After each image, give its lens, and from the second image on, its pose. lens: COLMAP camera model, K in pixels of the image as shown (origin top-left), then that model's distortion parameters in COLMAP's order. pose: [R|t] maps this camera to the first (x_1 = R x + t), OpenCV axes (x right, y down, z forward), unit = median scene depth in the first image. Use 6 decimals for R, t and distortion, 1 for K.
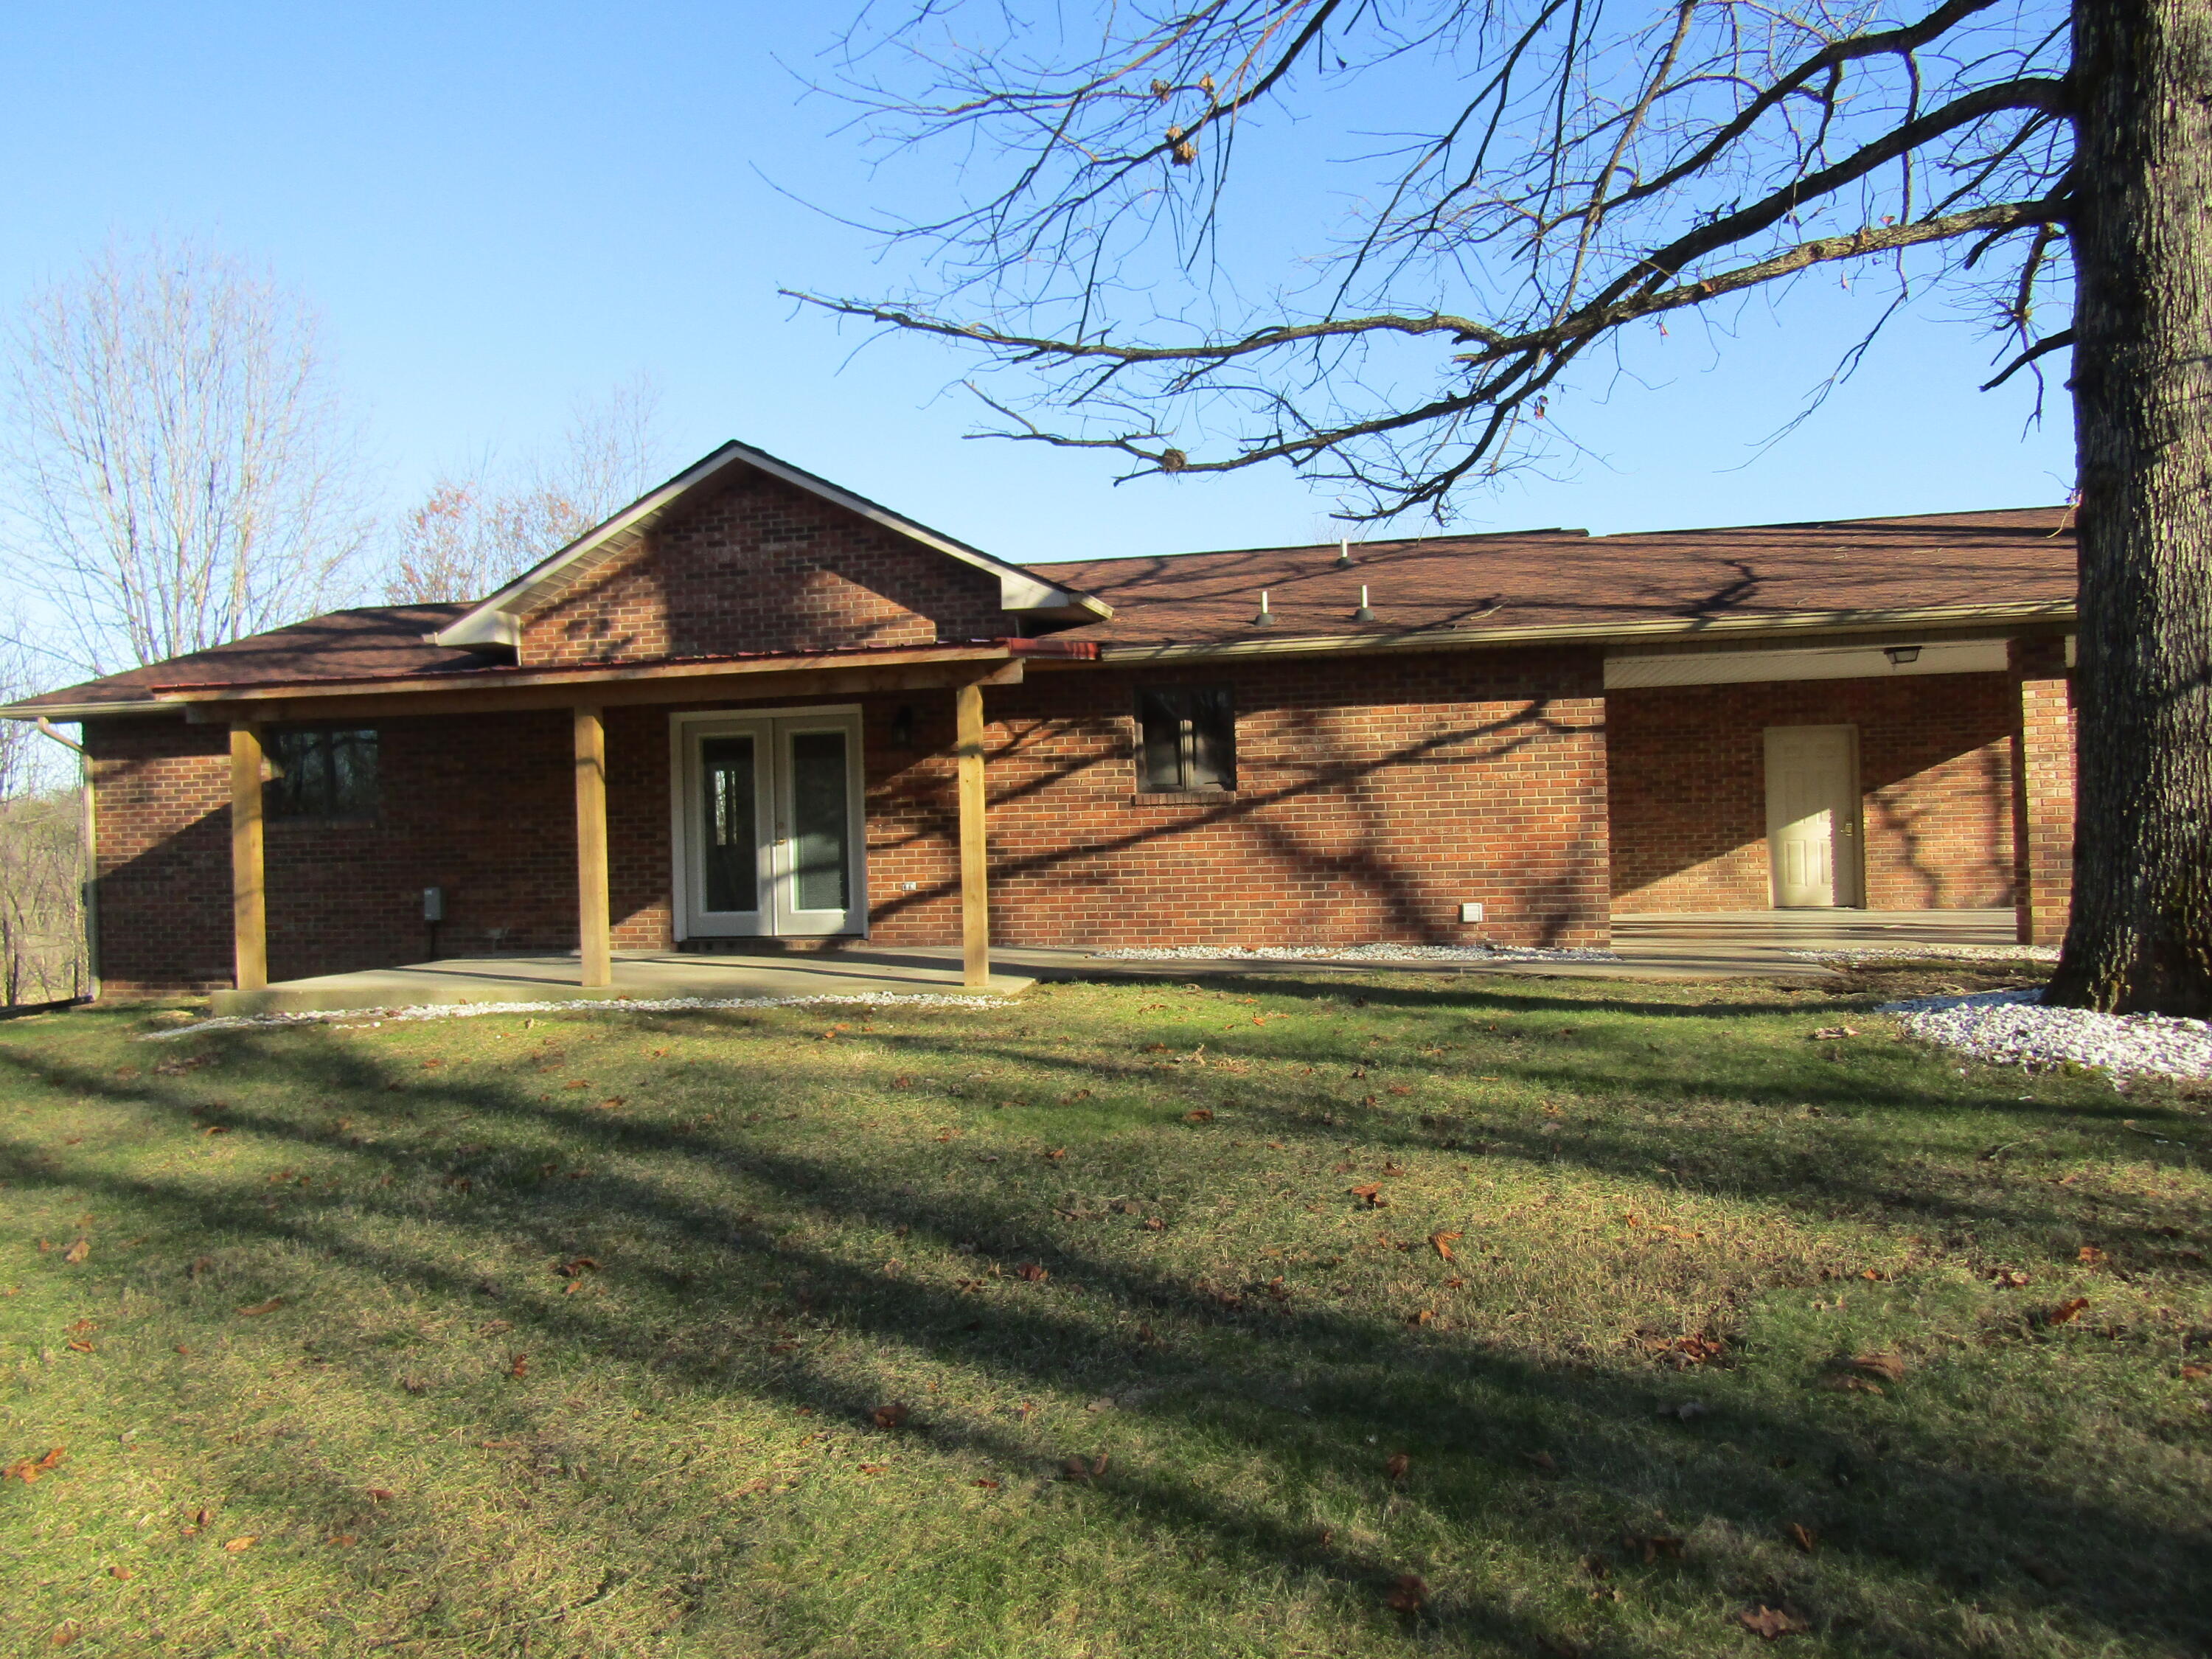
lens RADIAL K [[1571.7, 0, 1106.0], [0, 1571.7, 829.5], [0, 0, 1]] dist [-0.011322, -0.001026]
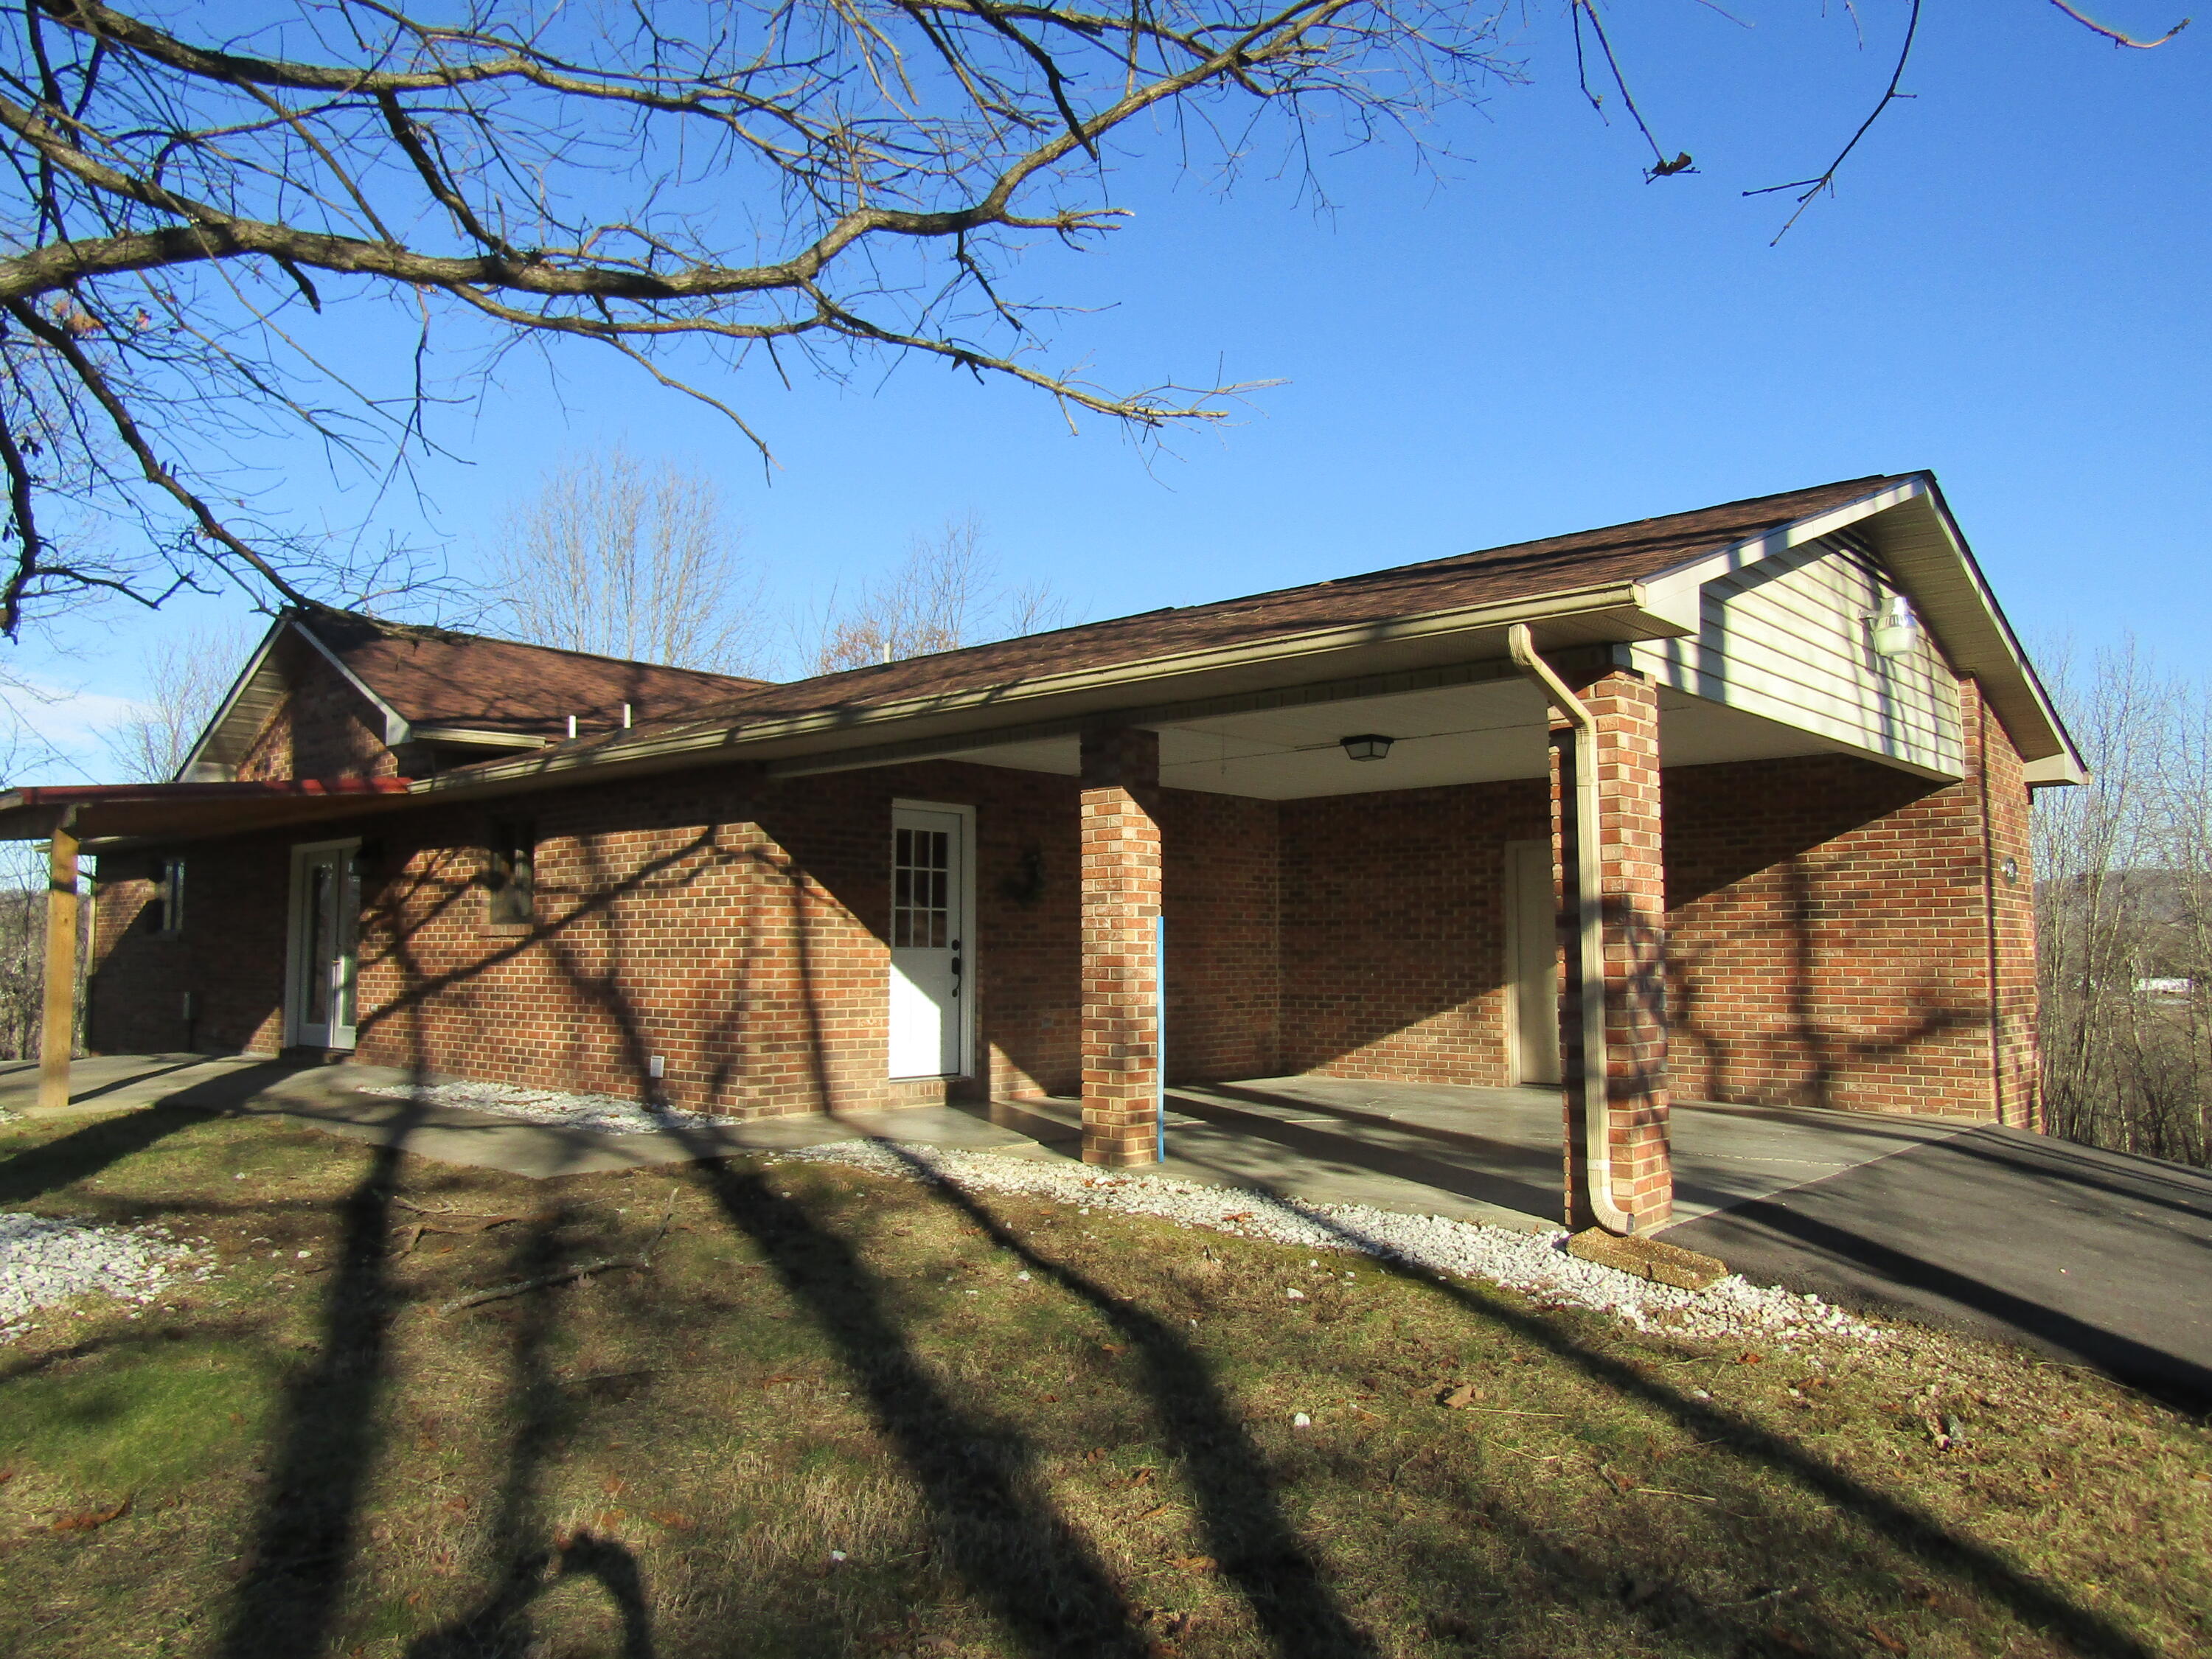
lens RADIAL K [[1571.7, 0, 1106.0], [0, 1571.7, 829.5], [0, 0, 1]] dist [-0.011322, -0.001026]
pose [[0.822990, -0.010015, -0.567968, 0.971550], [-0.024040, 0.998335, -0.052437, -0.037641], [0.567547, 0.056809, 0.821378, 0.387127]]
